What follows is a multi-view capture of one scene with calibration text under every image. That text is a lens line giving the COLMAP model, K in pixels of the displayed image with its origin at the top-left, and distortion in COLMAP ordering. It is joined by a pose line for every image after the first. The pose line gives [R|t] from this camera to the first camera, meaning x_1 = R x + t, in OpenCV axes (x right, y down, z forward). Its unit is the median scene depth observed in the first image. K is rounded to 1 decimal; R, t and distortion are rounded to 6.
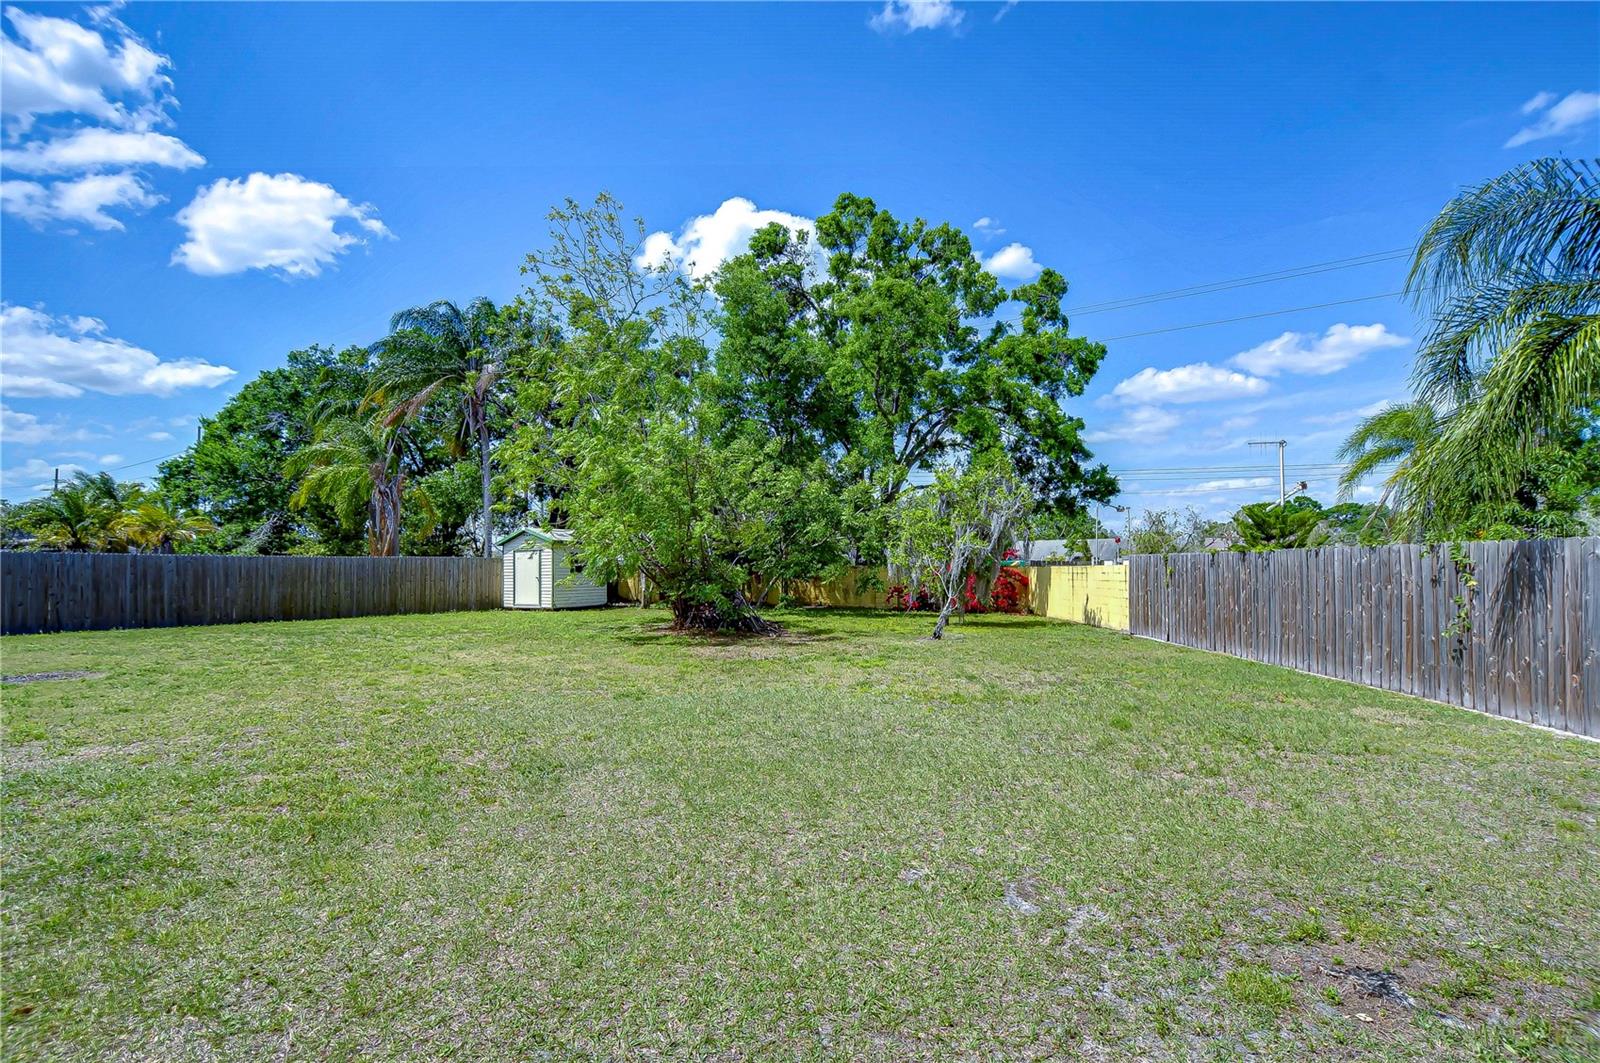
lens RADIAL K [[730.7, 0, 802.5], [0, 730.7, 554.6], [0, 0, 1]] dist [0.006673, -0.000596]
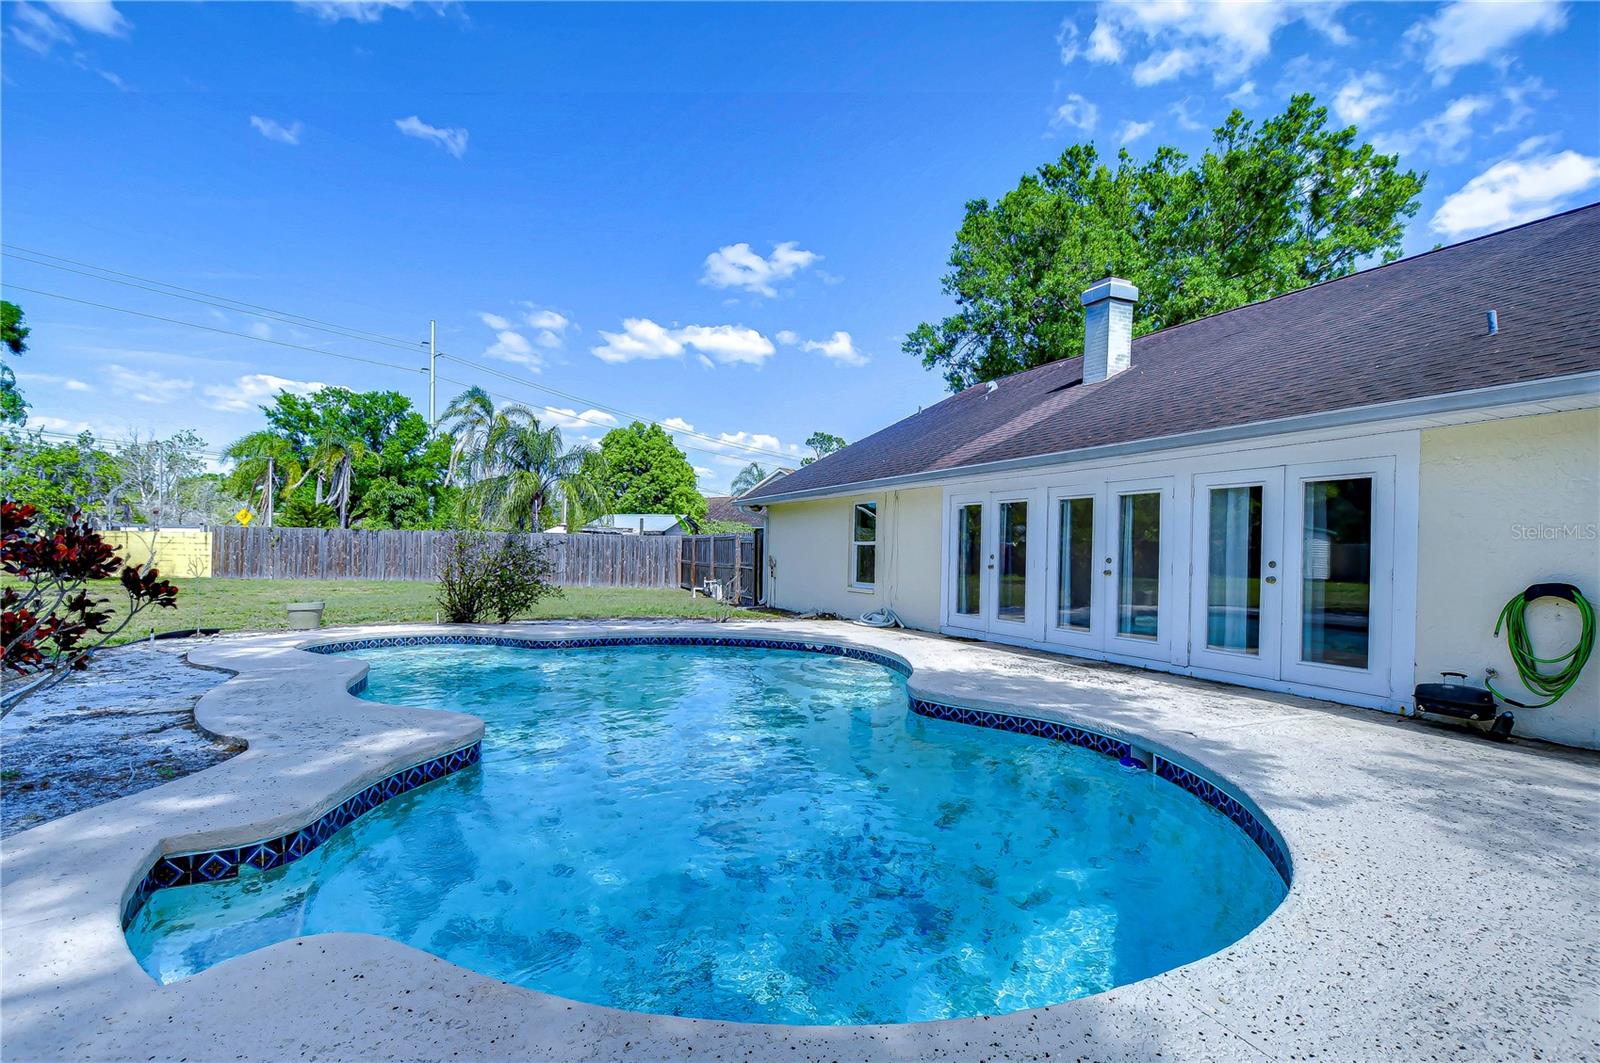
lens RADIAL K [[730.7, 0, 802.5], [0, 730.7, 554.6], [0, 0, 1]] dist [0.006673, -0.000596]
pose [[-0.029858, -0.008258, 0.999520, -0.690040], [-0.043401, 0.999034, 0.006957, -0.000476], [-0.998611, -0.043173, -0.030188, -0.084185]]
